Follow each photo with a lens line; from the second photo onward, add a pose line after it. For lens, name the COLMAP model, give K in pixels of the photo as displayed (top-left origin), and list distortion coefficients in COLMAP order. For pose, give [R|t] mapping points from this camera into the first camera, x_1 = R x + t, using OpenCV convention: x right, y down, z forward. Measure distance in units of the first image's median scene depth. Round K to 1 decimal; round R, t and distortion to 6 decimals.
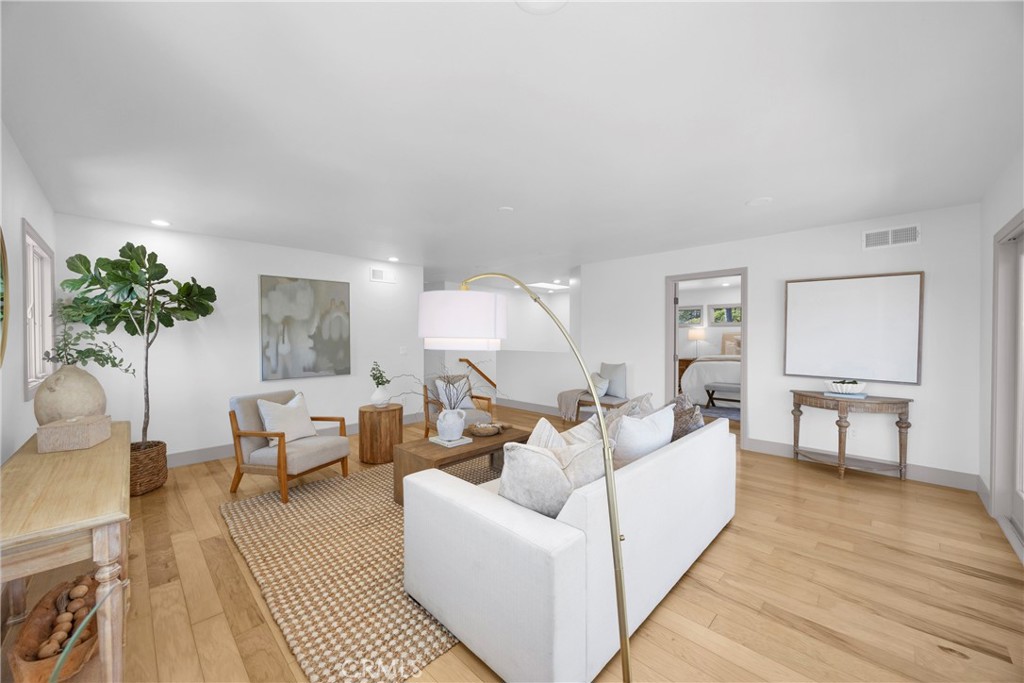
lens RADIAL K [[384.9, 0, 509.2], [0, 384.9, 340.4], [0, 0, 1]] dist [-0.003421, 0.000044]
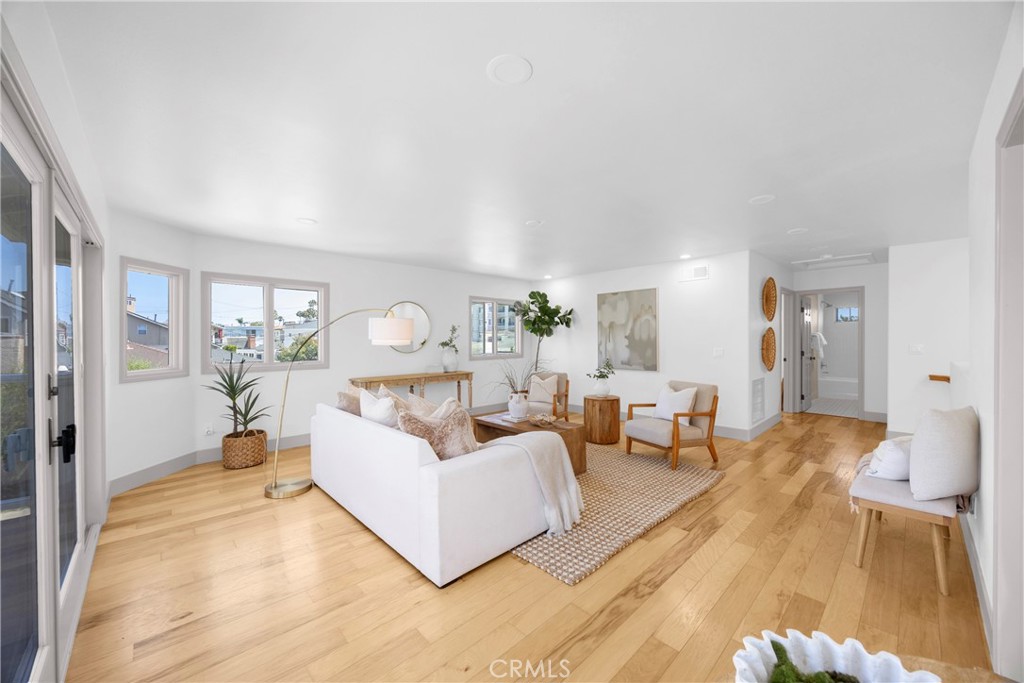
lens RADIAL K [[384.9, 0, 509.3], [0, 384.9, 341.1], [0, 0, 1]] dist [-0.003421, 0.000044]
pose [[-0.031296, 0.009177, -0.999468, 0.751518], [-0.006086, 0.999938, 0.009372, -0.006392], [0.999492, 0.006376, -0.031238, 0.666153]]
